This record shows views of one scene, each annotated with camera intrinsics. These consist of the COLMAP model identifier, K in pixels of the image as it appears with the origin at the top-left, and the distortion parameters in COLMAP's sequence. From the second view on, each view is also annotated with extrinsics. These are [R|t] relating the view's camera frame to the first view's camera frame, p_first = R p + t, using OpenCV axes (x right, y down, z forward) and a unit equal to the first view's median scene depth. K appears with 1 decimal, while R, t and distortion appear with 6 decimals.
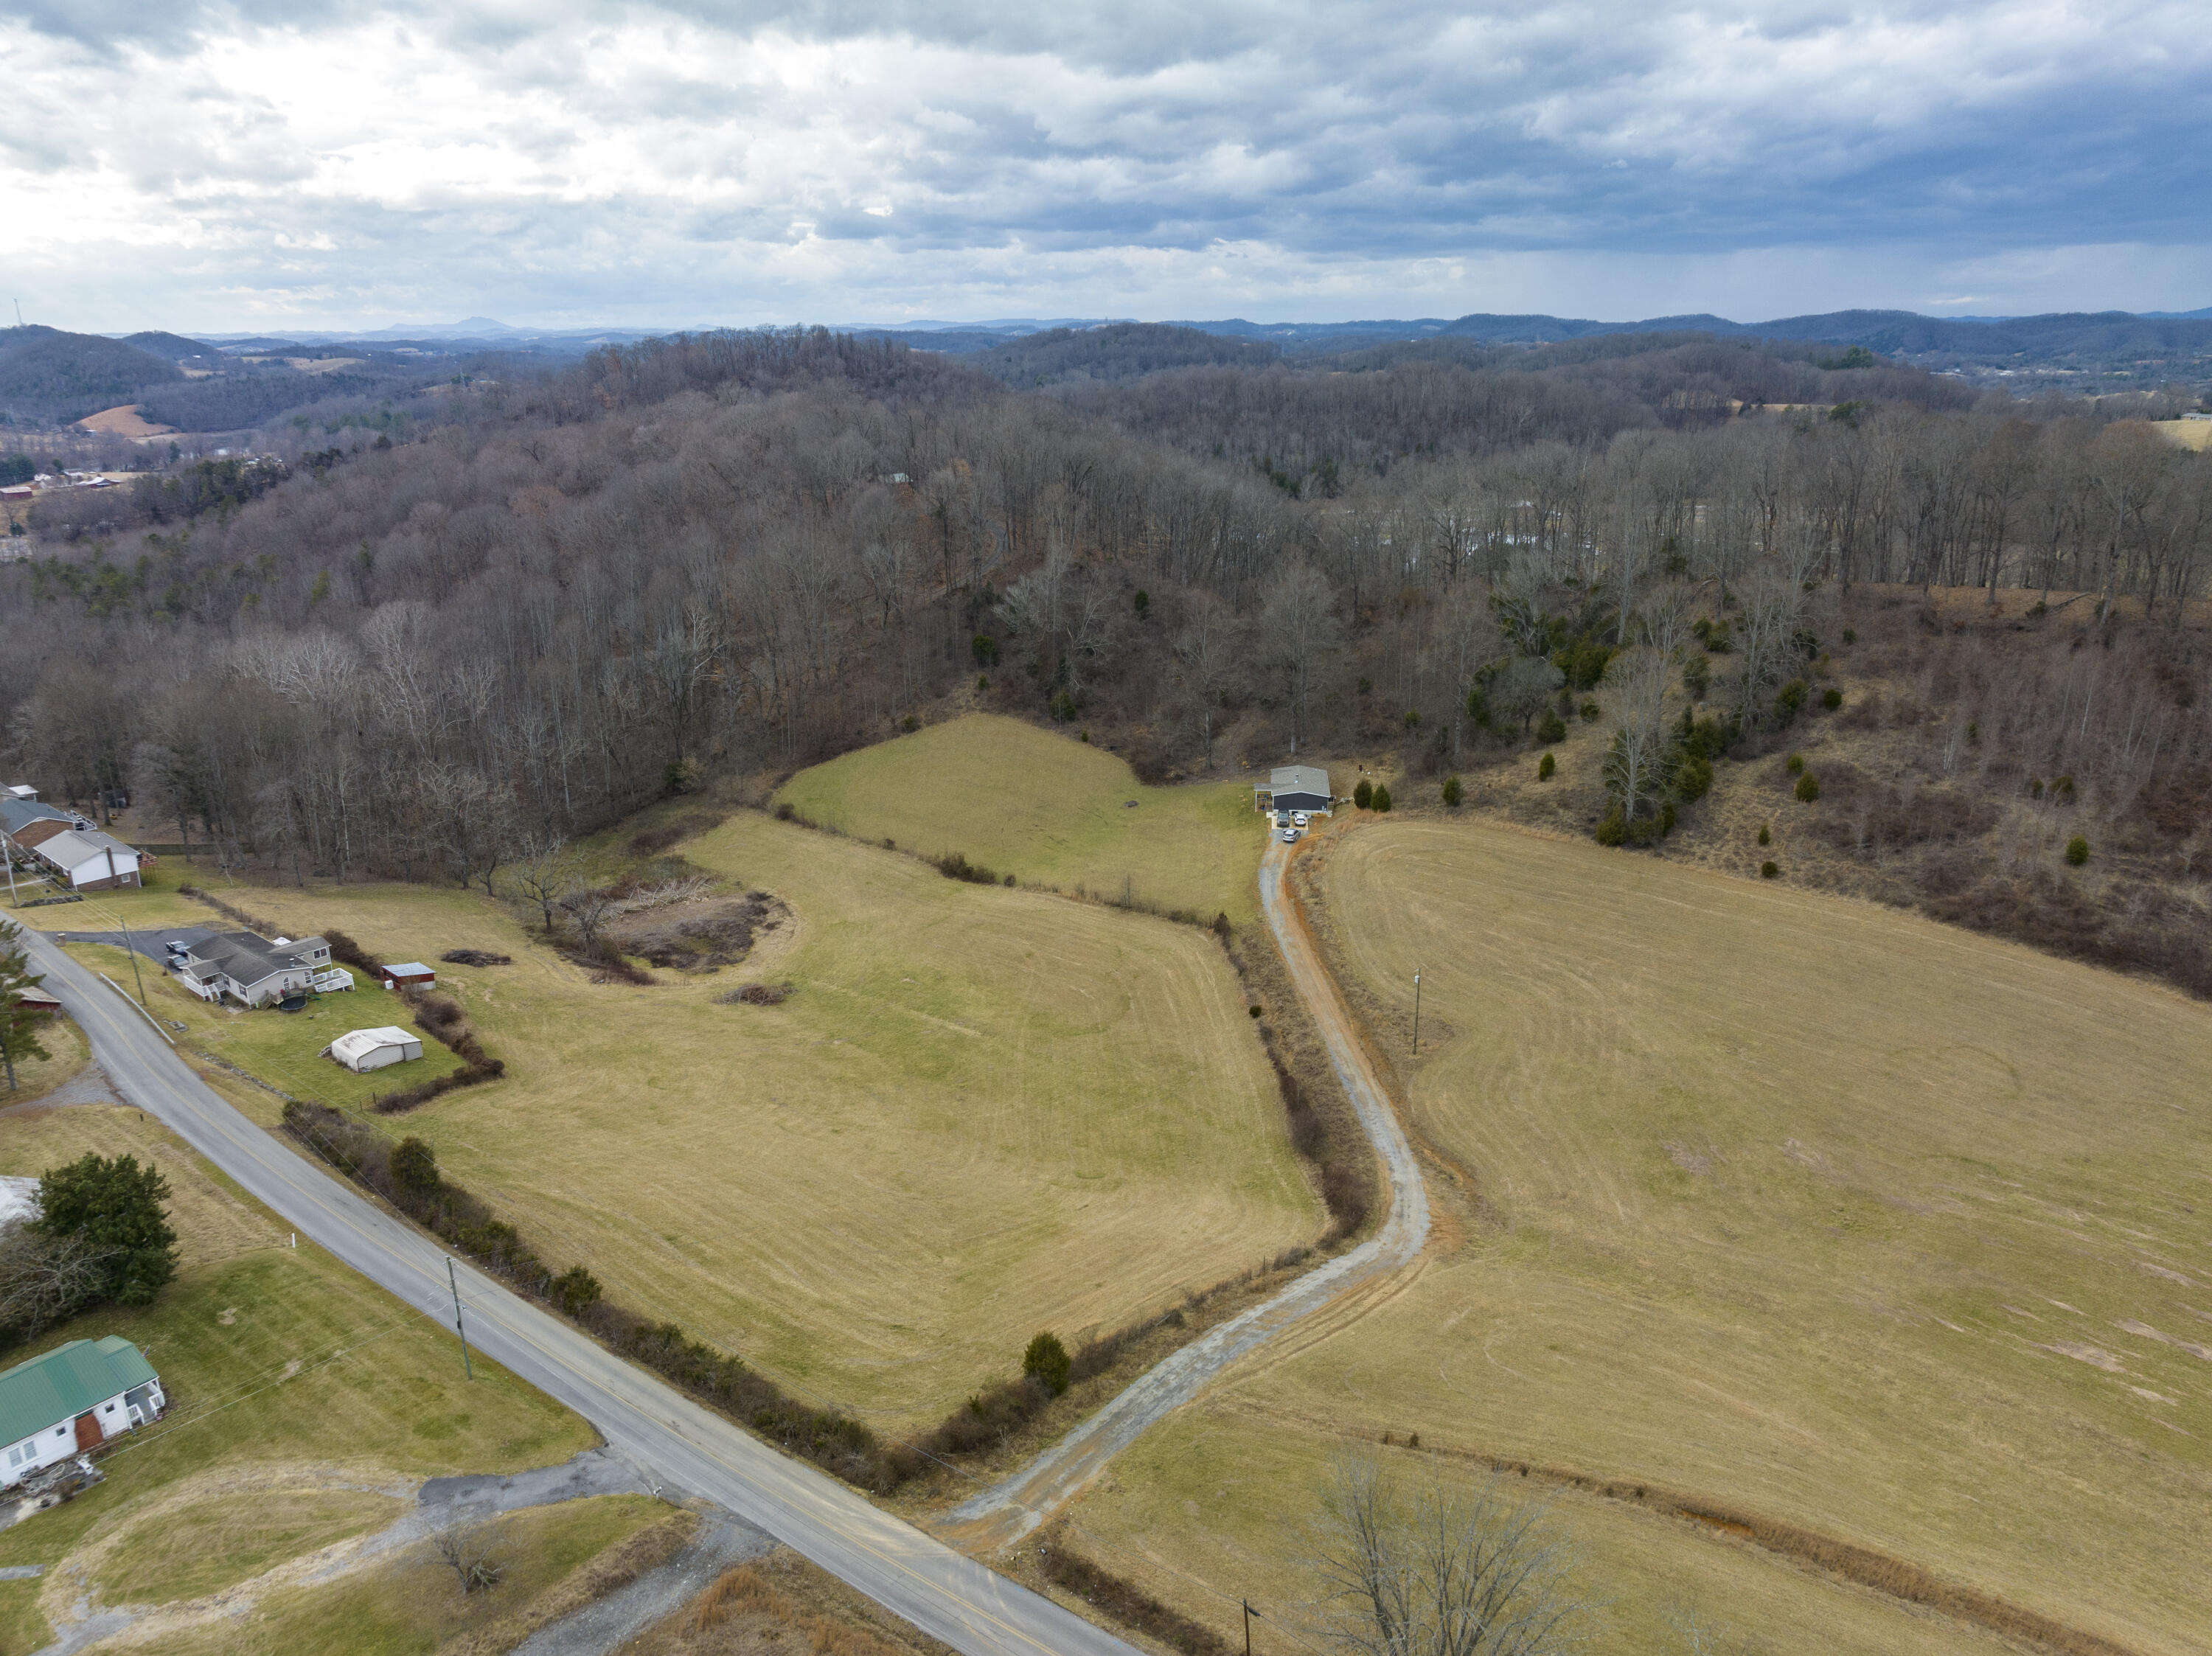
lens RADIAL K [[1555.7, 0, 1116.8], [0, 1555.7, 825.6], [0, 0, 1]] dist [-0.038356, -0.003280]
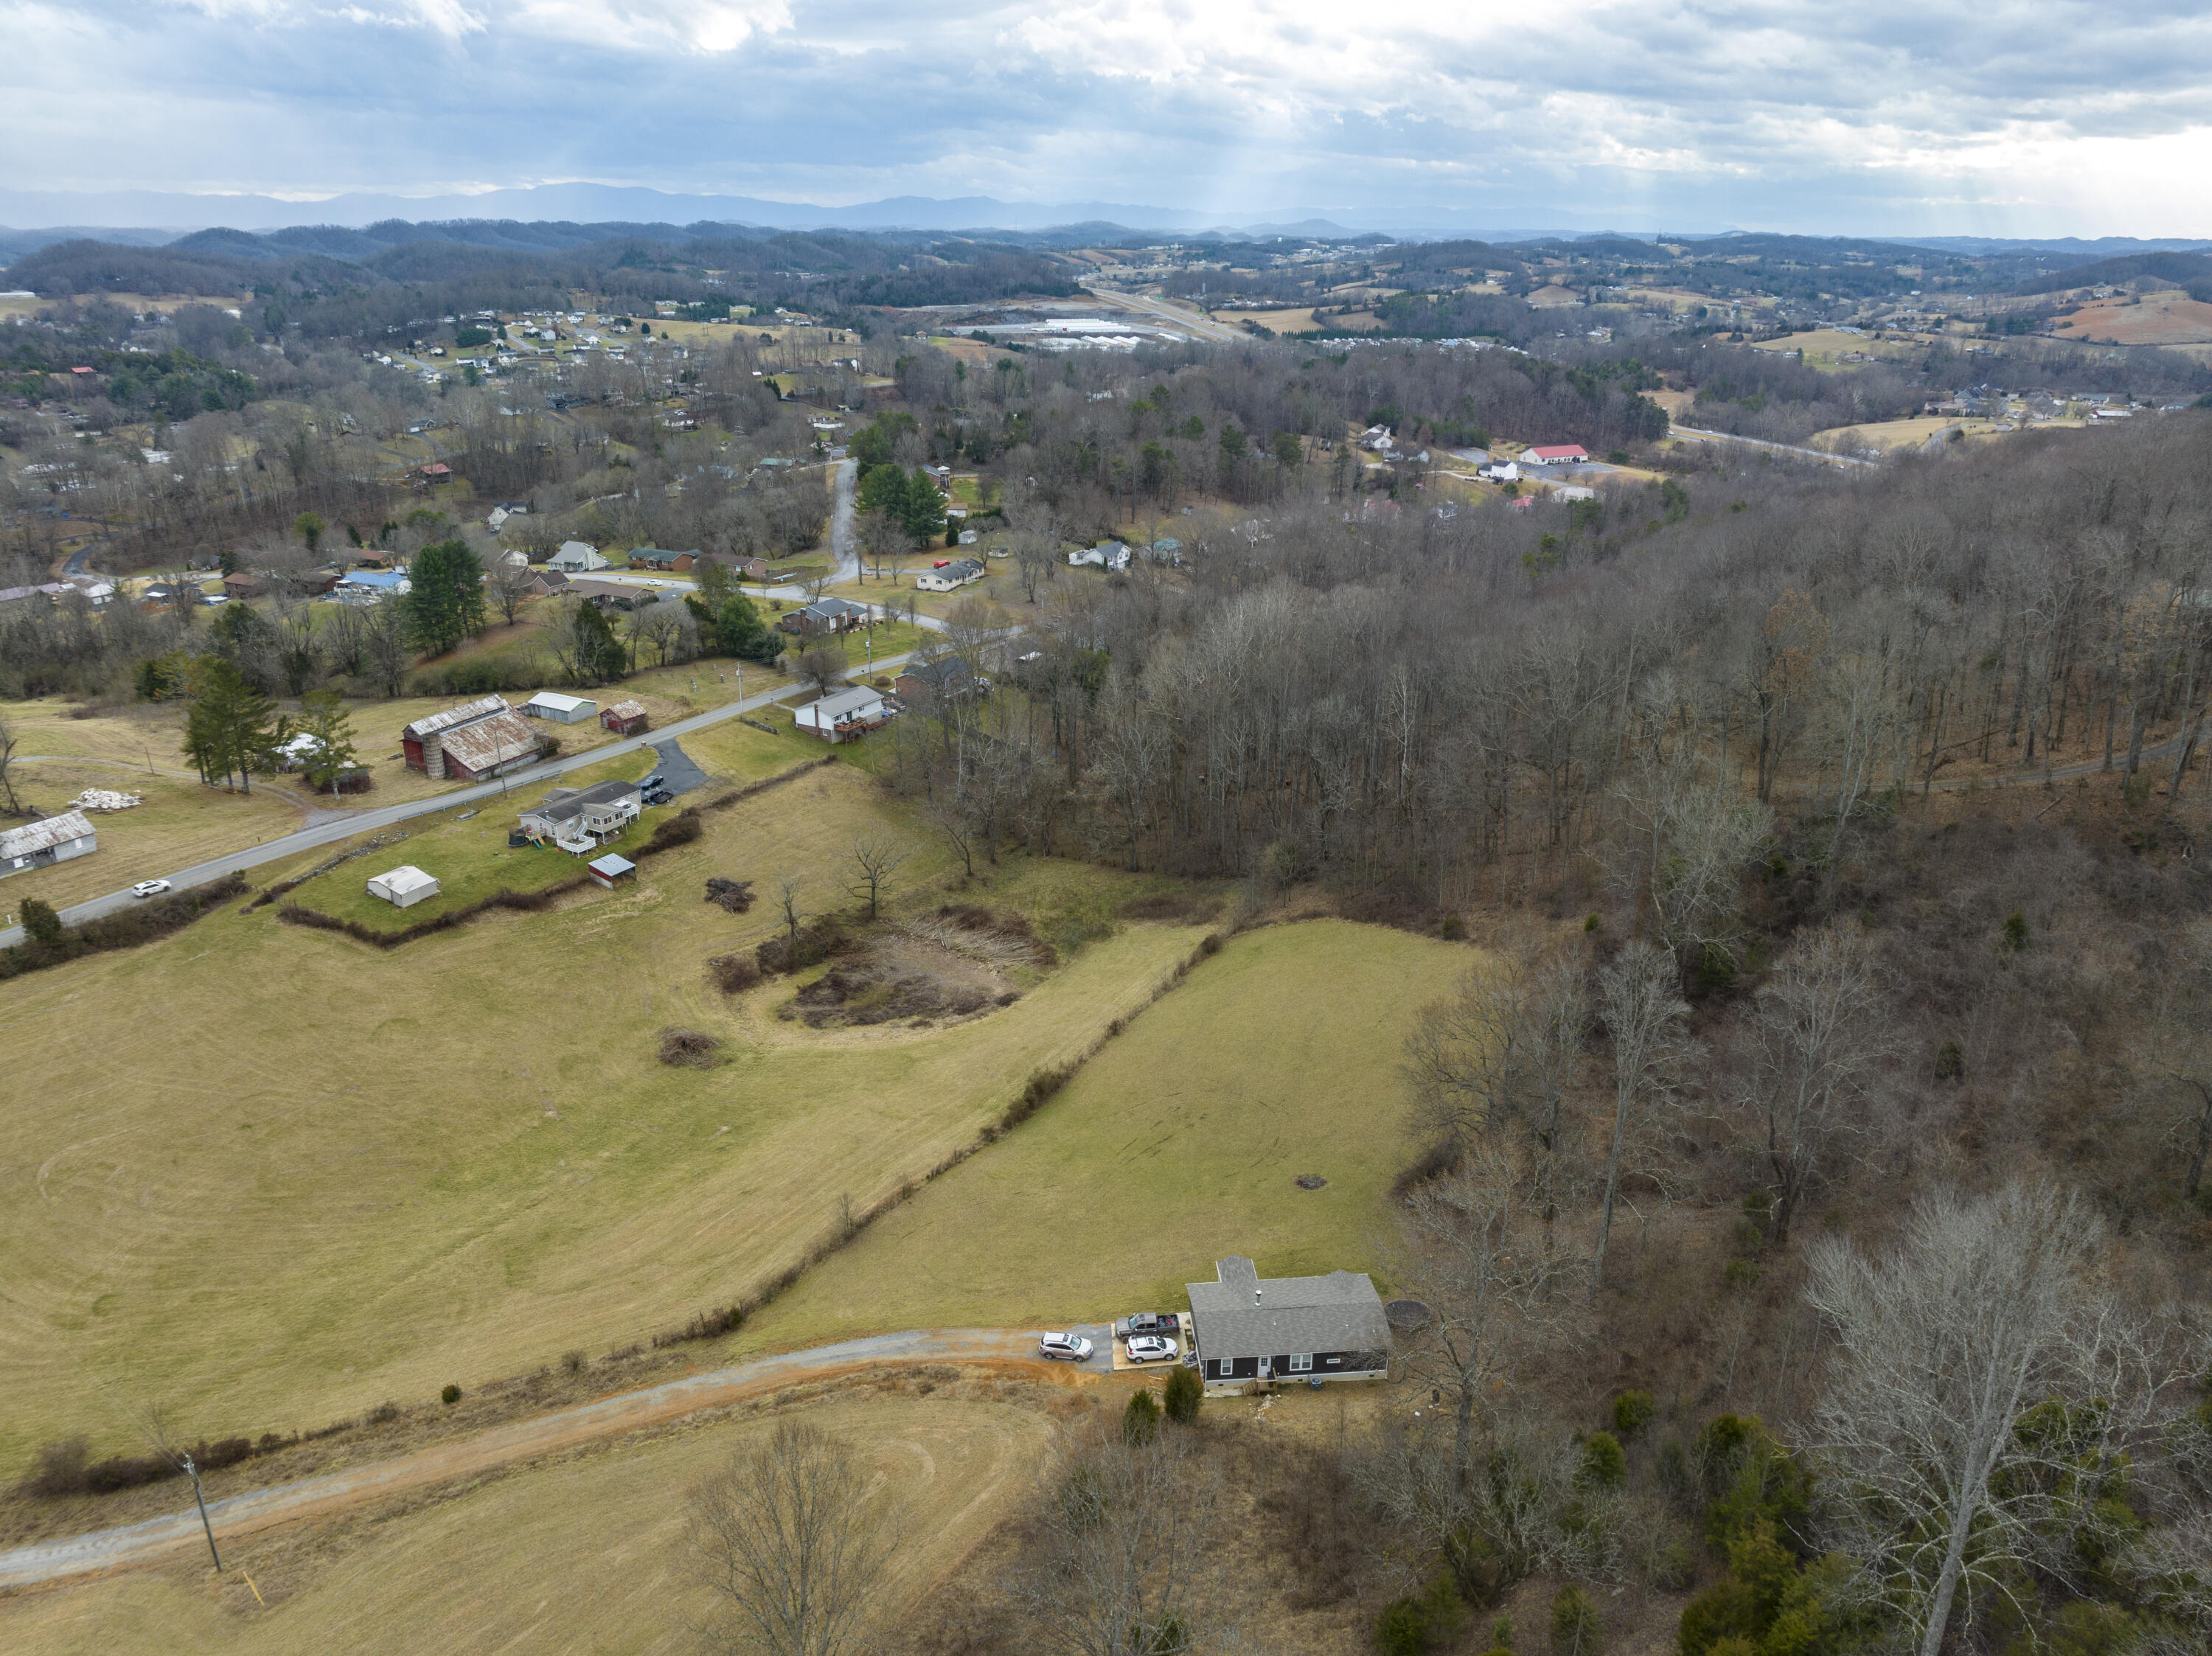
lens RADIAL K [[1555.7, 0, 1116.8], [0, 1555.7, 825.6], [0, 0, 1]] dist [-0.038356, -0.003280]
pose [[0.178253, 0.357876, -0.916597, 0.583796], [-0.307527, 0.905115, 0.293588, -0.343302], [0.934694, 0.229546, 0.271396, 0.903045]]
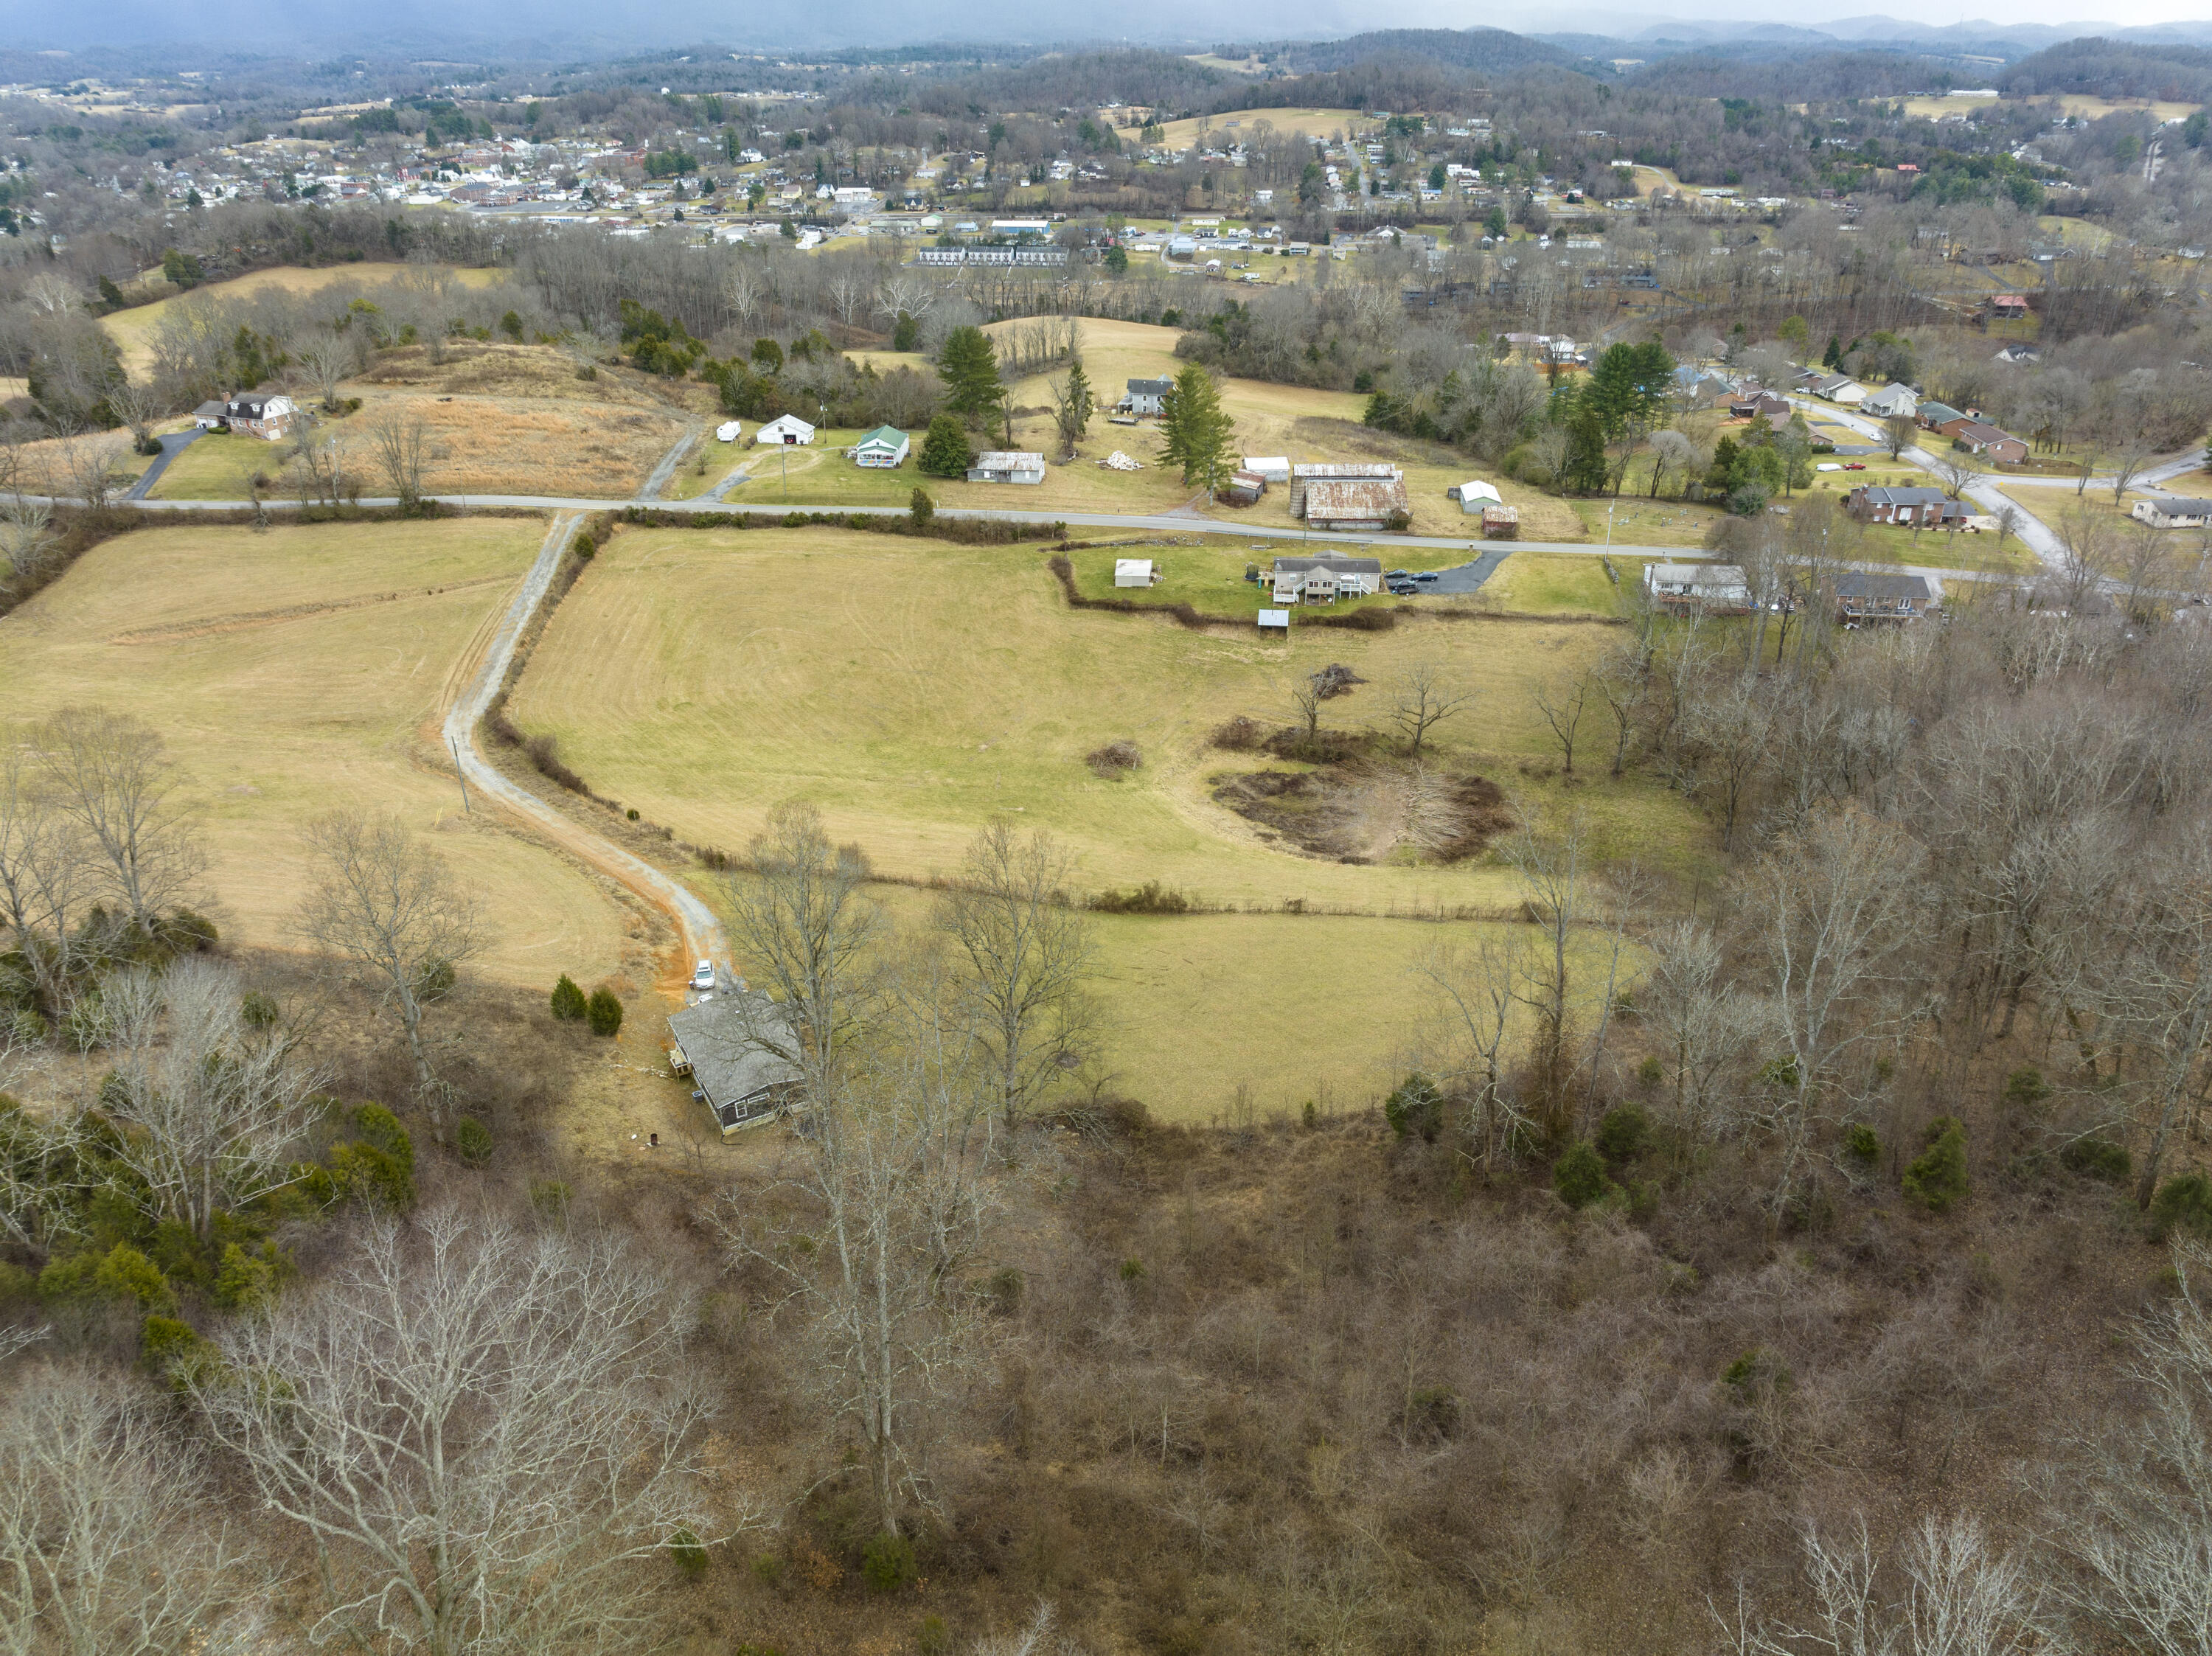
lens RADIAL K [[1555.7, 0, 1116.8], [0, 1555.7, 825.6], [0, 0, 1]] dist [-0.038356, -0.003280]
pose [[-0.819371, 0.270539, -0.505410, 0.306130], [-0.168448, 0.729093, 0.663362, -0.540321], [0.547956, 0.628675, -0.551826, 1.533116]]
